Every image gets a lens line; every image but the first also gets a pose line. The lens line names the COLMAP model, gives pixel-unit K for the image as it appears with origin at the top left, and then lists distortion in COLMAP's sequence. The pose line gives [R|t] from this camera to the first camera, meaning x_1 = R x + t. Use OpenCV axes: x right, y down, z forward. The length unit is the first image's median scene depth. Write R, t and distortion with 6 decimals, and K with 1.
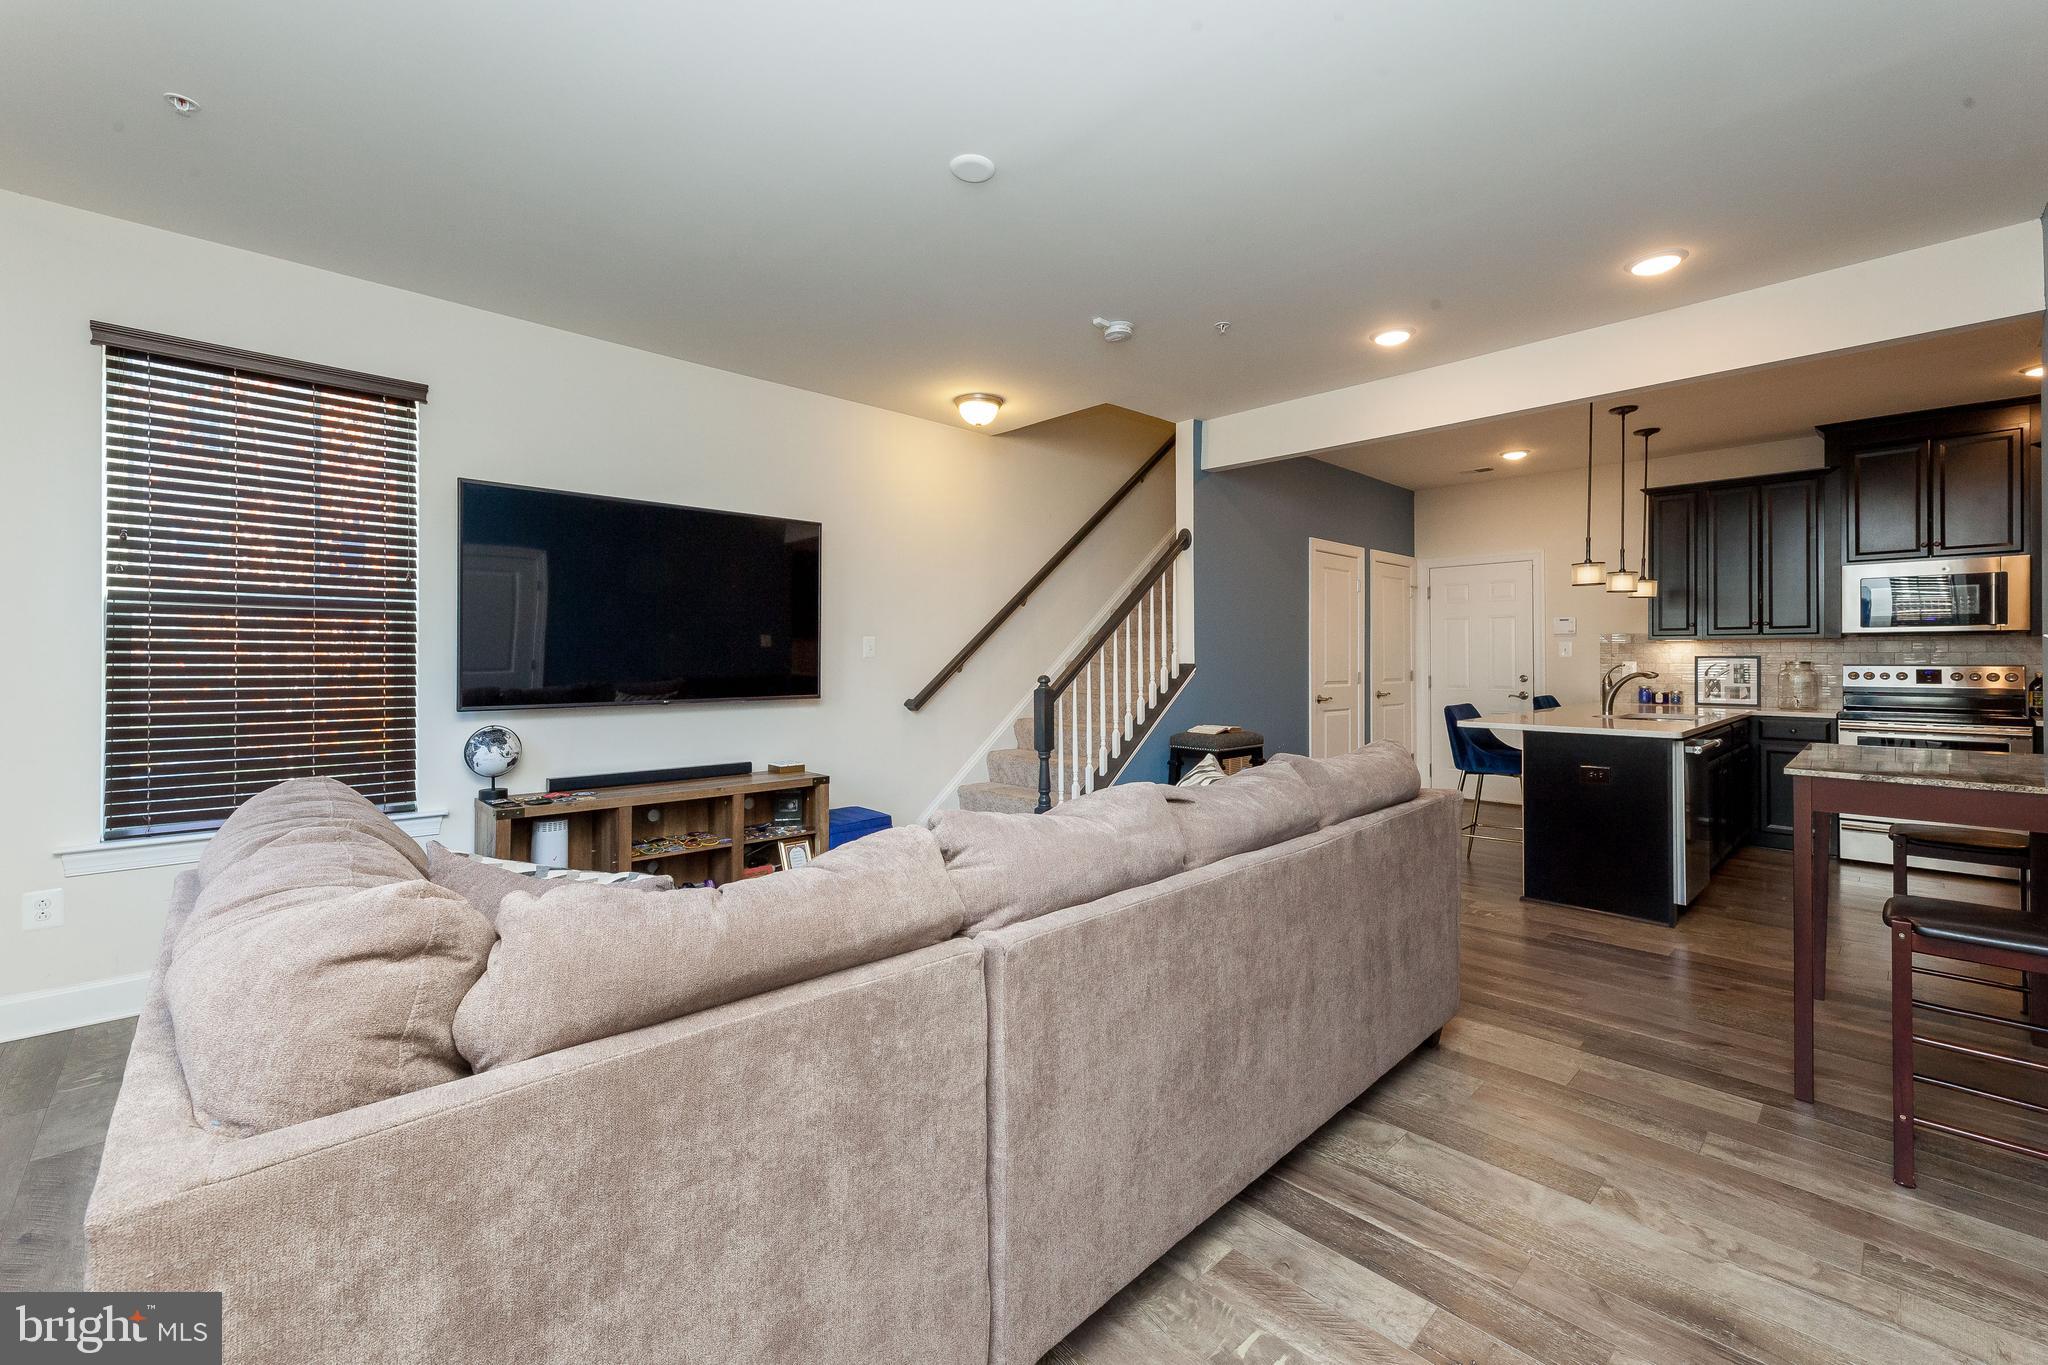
lens RADIAL K [[841.4, 0, 1024.7], [0, 841.4, 655.0], [0, 0, 1]] dist [0.013001, 0.000086]
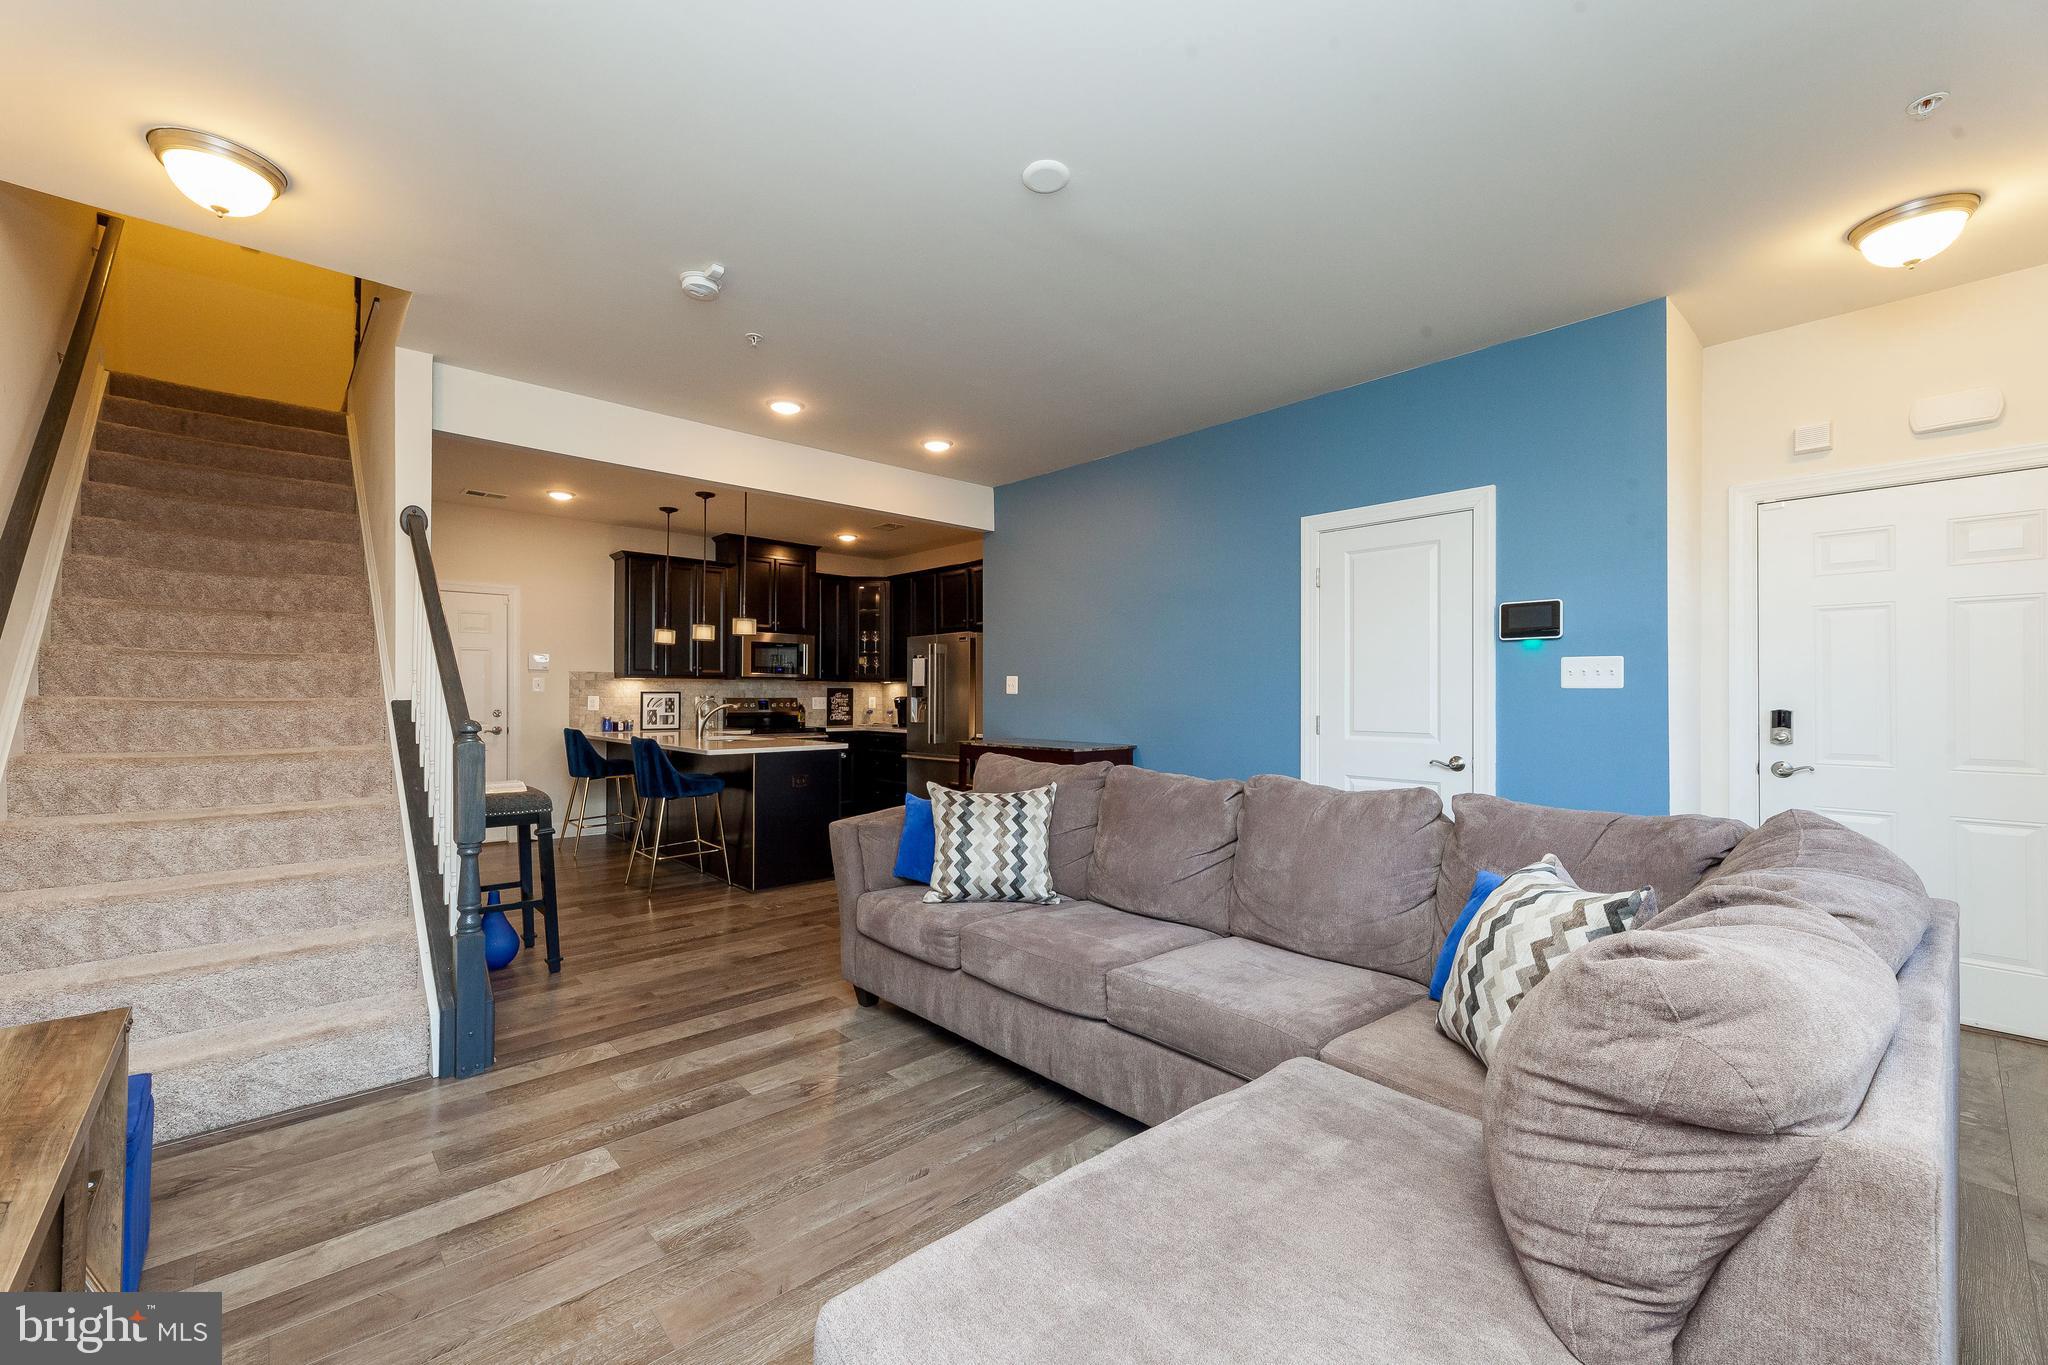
lens RADIAL K [[824.2, 0, 1013.4], [0, 824.2, 693.1], [0, 0, 1]] dist [0.009908, -0.000089]
pose [[0.027952, 0.001766, 0.999608, -0.525564], [-0.007586, 0.999970, -0.001554, 0.001755], [-0.999580, -0.007540, 0.027964, 0.535828]]
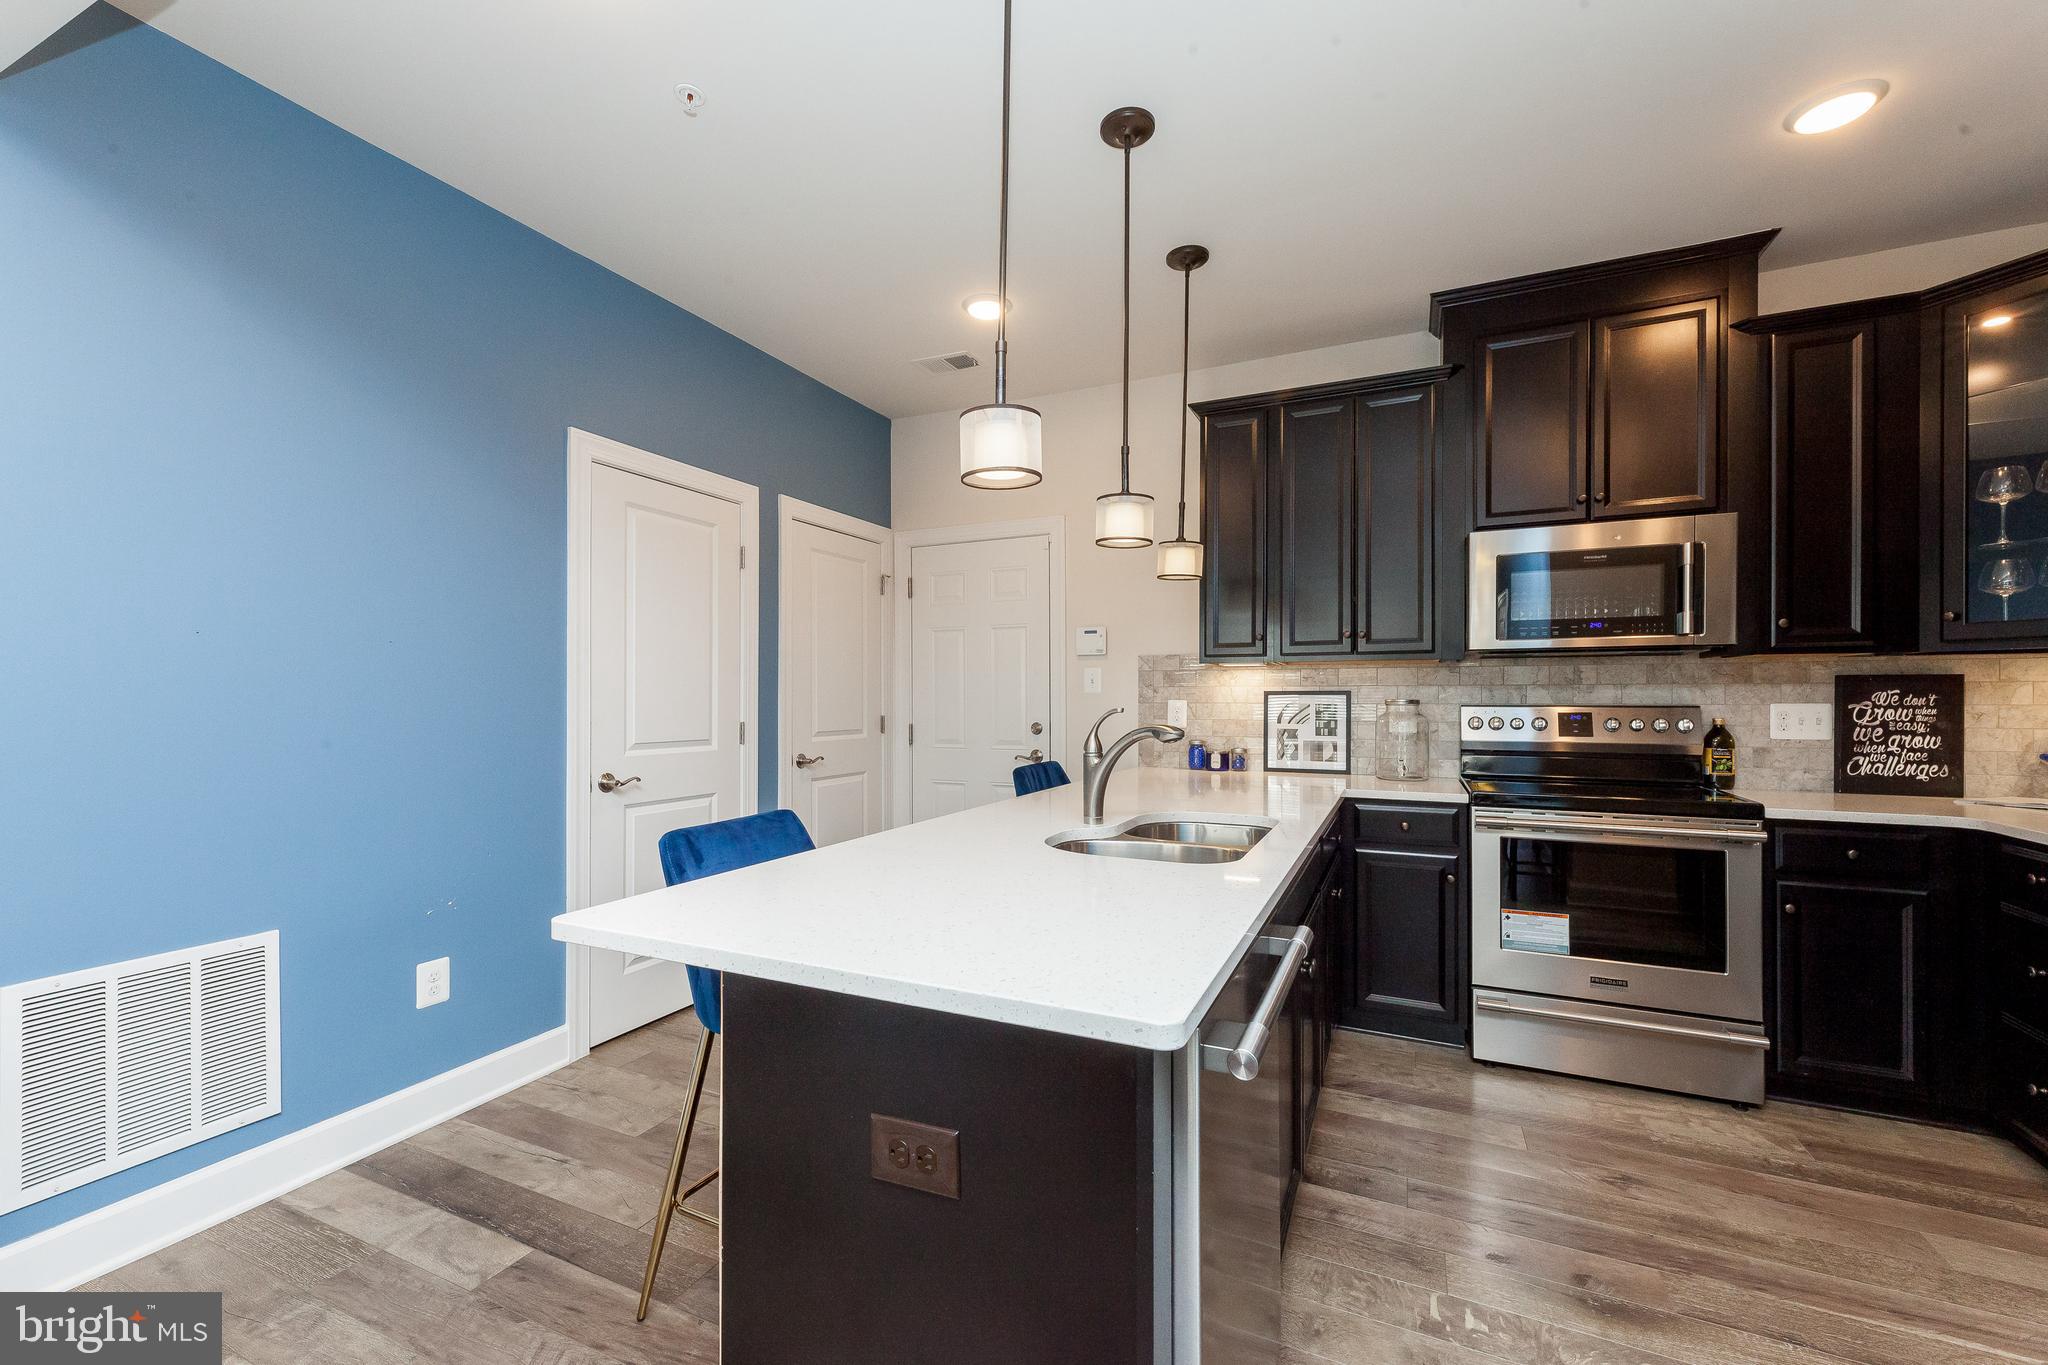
lens RADIAL K [[824.2, 0, 1013.4], [0, 824.2, 693.1], [0, 0, 1]] dist [0.009908, -0.000089]
pose [[0.931706, 0.000135, 0.363213, 0.521054], [-0.000169, 1.000000, 0.000061, 0.003442], [-0.363213, -0.000118, 0.931706, 0.656518]]
